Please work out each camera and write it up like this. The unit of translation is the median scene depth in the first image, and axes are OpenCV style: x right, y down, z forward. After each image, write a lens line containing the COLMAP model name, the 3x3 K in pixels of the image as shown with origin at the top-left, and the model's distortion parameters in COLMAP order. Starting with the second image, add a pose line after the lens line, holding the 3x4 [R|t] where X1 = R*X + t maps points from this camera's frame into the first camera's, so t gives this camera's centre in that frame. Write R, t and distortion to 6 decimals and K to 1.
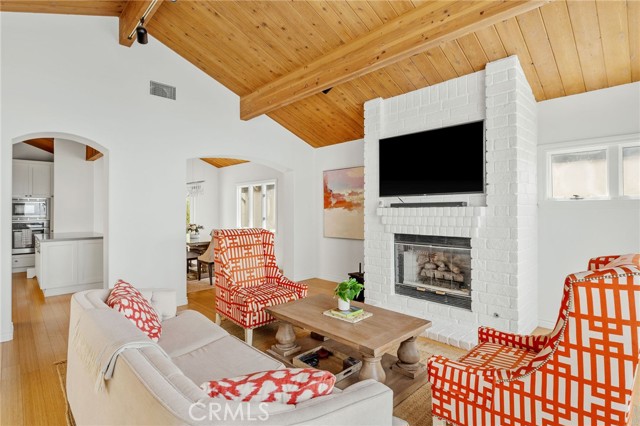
lens RADIAL K [[322.6, 0, 325.8], [0, 322.6, 210.2], [0, 0, 1]] dist [0.002814, -0.002378]
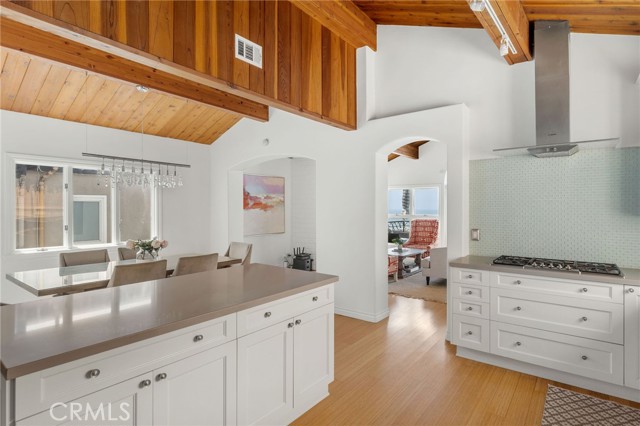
lens RADIAL K [[347.7, 0, 318.4], [0, 347.7, 209.3], [0, 0, 1]] dist [0.005808, -0.001068]
pose [[-0.148088, -0.000067, 0.988974, -1.790523], [0.001338, 0.999999, 0.000268, -0.008498], [-0.988973, 0.001363, -0.148088, 1.415714]]
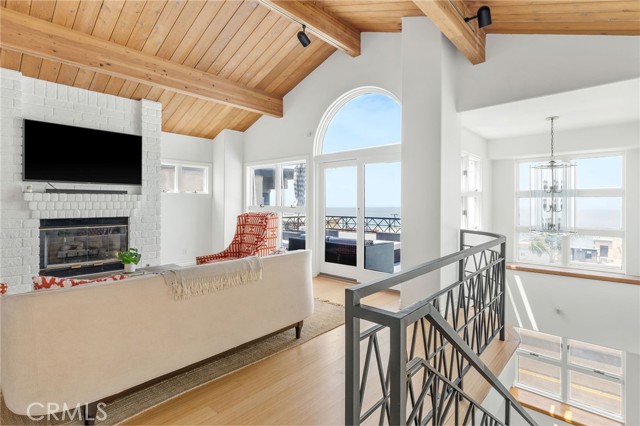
lens RADIAL K [[322.6, 0, 330.5], [0, 322.6, 202.6], [0, 0, 1]] dist [0.002814, -0.002378]
pose [[-0.069781, 0.005955, 0.997545, -0.873515], [-0.000821, 0.999982, -0.006027, 0.027921], [-0.997562, -0.001240, -0.069775, 0.203350]]
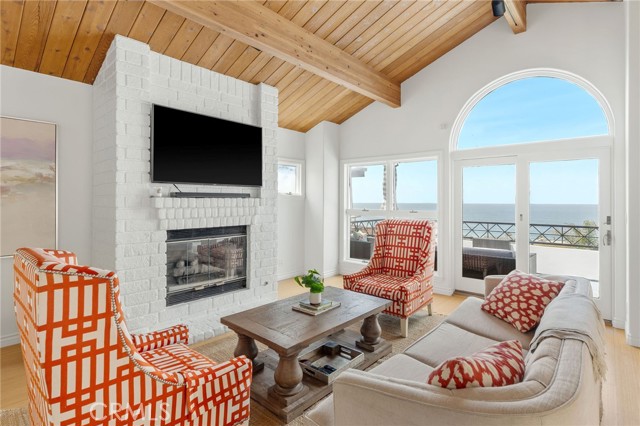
lens RADIAL K [[322.6, 0, 318.8], [0, 322.6, 198.7], [0, 0, 1]] dist [0.002814, -0.002378]
pose [[-0.069028, 0.009382, 0.997571, -0.627734], [-0.001984, 0.999953, -0.009541, 0.002062], [-0.997613, -0.002638, -0.069006, 0.725856]]
